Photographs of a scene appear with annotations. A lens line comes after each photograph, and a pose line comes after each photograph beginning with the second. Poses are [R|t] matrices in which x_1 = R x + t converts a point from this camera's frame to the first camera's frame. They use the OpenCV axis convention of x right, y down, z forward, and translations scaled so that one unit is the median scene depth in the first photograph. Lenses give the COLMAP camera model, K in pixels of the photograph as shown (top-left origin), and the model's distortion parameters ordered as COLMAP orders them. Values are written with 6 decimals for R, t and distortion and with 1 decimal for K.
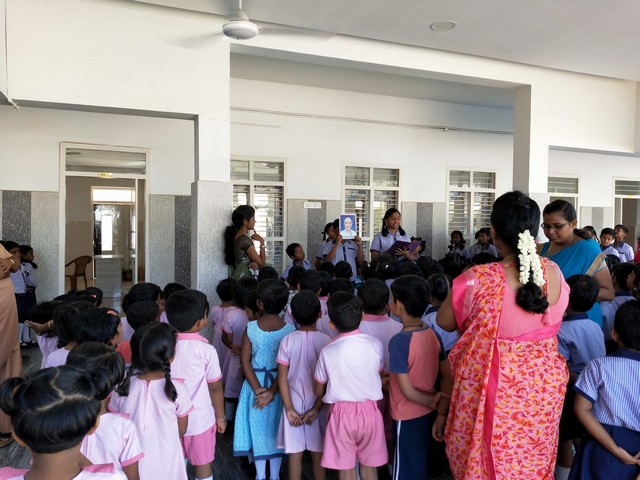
lens RADIAL K [[588.8, 0, 320.0], [0, 588.8, 240.0], [0, 0, 1]] dist [0.111579, -0.172215]
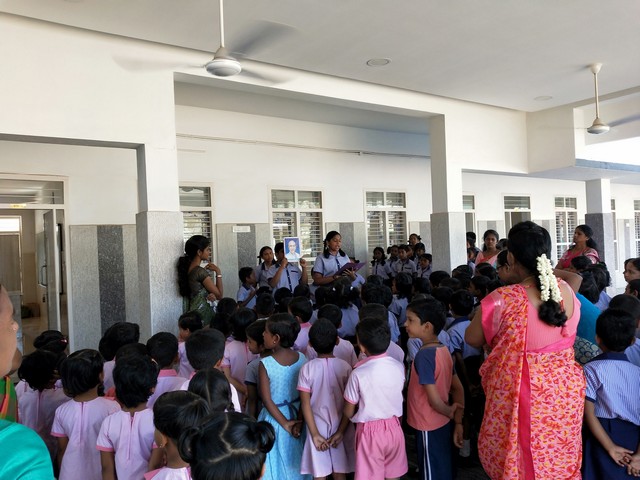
lens RADIAL K [[588.8, 0, 320.0], [0, 588.8, 240.0], [0, 0, 1]] dist [0.111579, -0.172215]
pose [[0.972128, -0.043007, 0.230474, -0.269362], [0.048669, 0.998635, -0.018935, -0.035250], [-0.229345, 0.029624, 0.972894, -0.023130]]
